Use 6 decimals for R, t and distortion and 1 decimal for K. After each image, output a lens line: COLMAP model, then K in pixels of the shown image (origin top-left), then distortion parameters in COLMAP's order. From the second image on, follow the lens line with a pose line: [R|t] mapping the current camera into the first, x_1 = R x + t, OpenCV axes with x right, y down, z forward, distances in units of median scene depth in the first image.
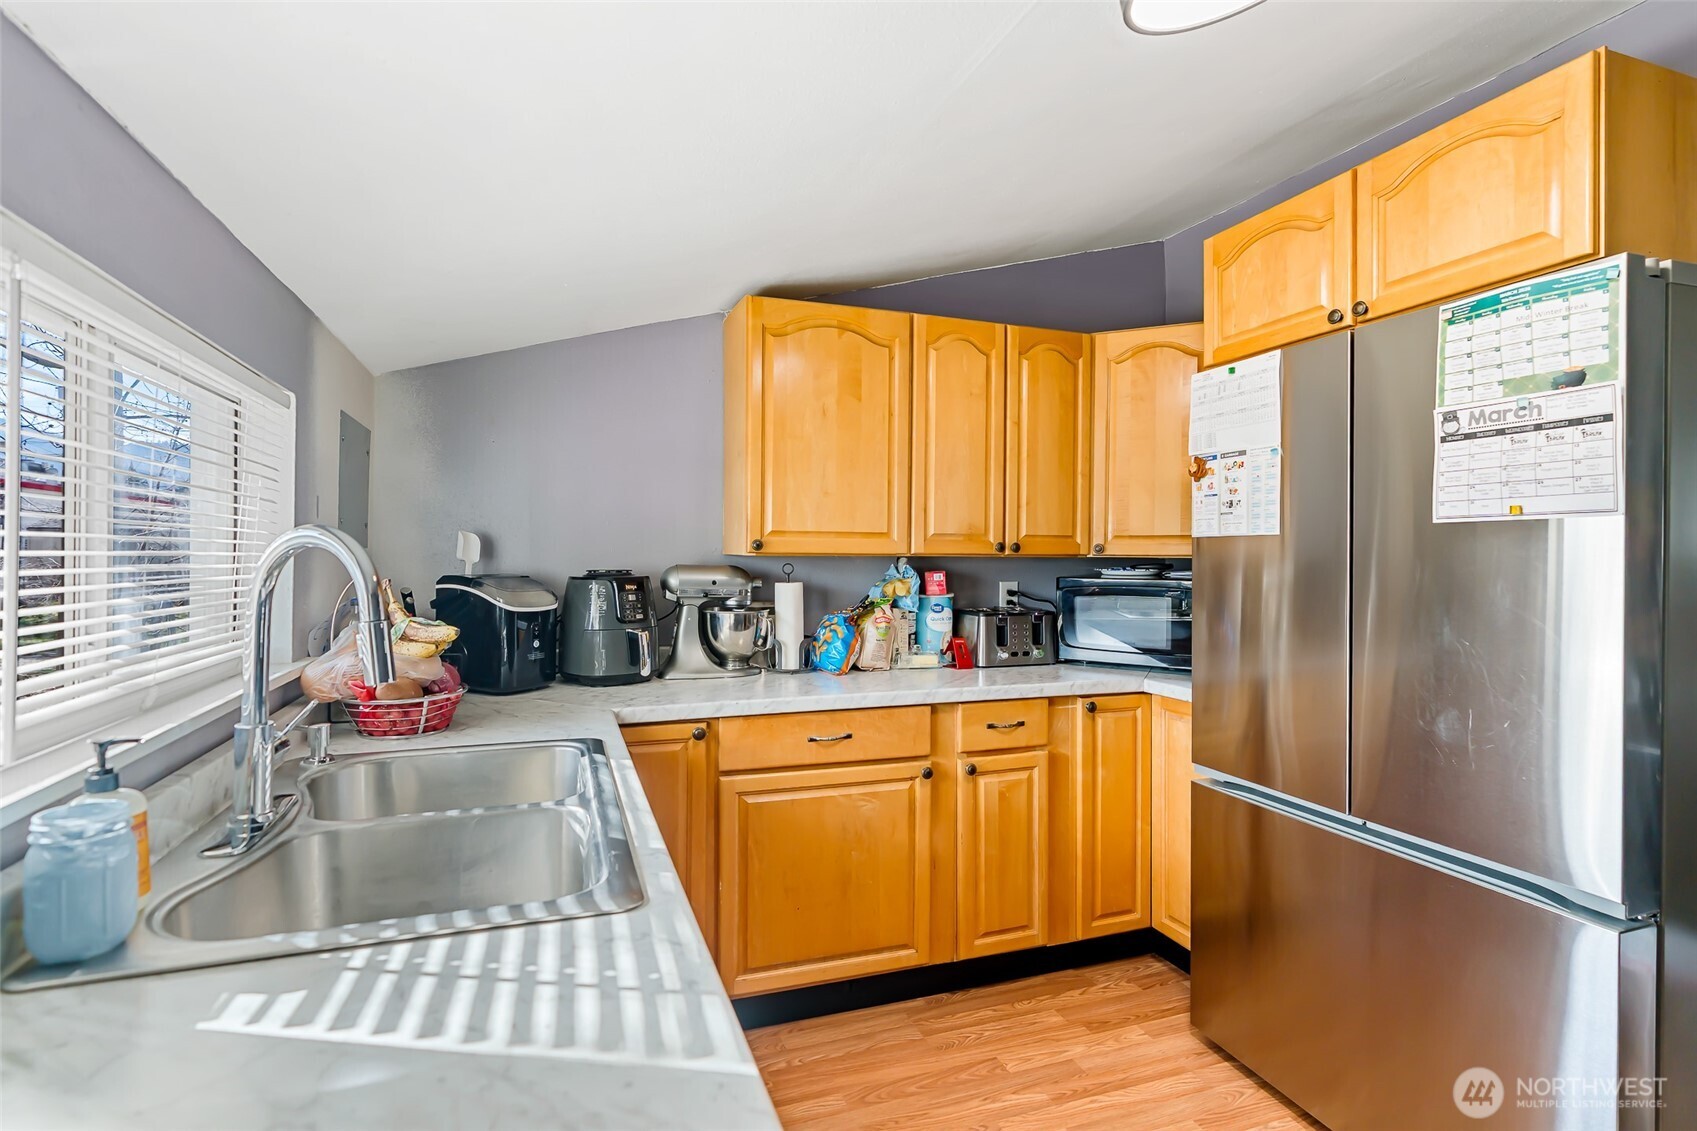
lens RADIAL K [[785.3, 0, 841.9], [0, 785.3, 561.4], [0, 0, 1]] dist [-0.009185, 0.001389]
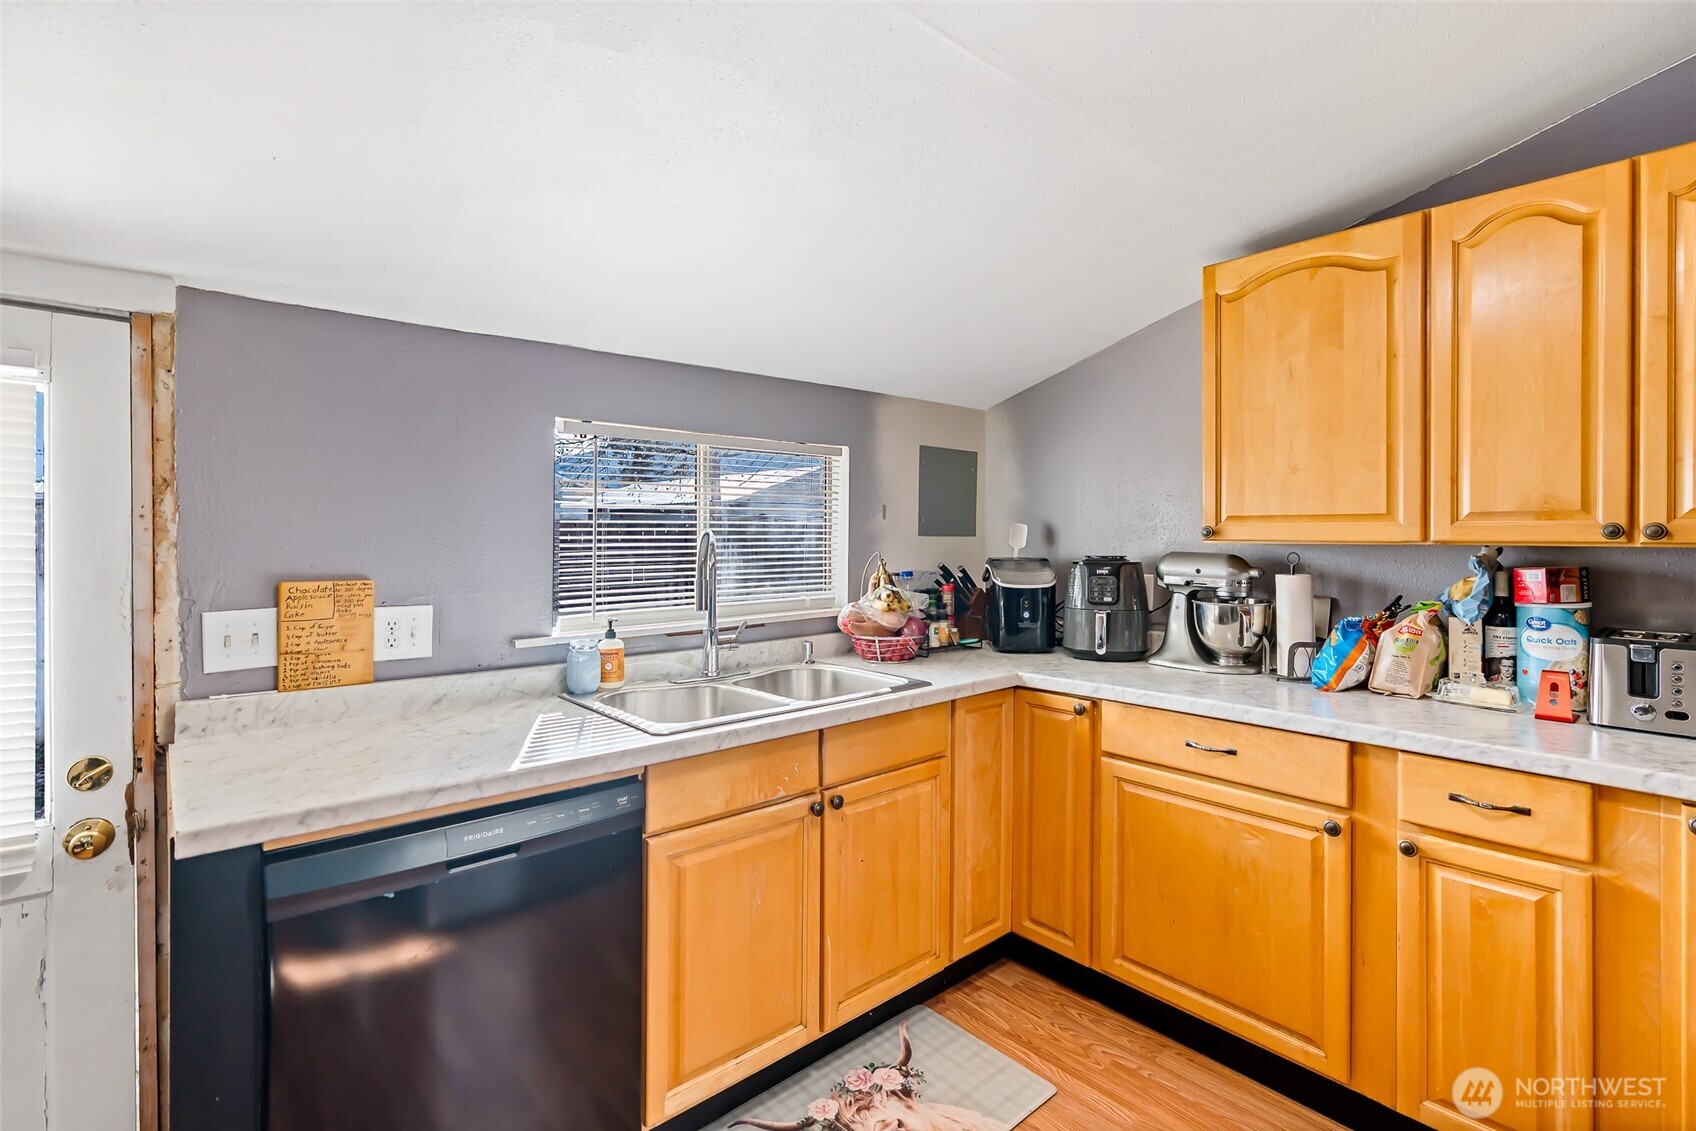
lens RADIAL K [[784.8, 0, 860.8], [0, 784.8, 536.8], [0, 0, 1]] dist [-0.009185, 0.001389]
pose [[0.390460, -0.004503, -0.920609, 0.584177], [-0.004989, 0.999963, -0.007007, -0.006771], [0.920607, 0.007329, 0.390423, 0.255102]]
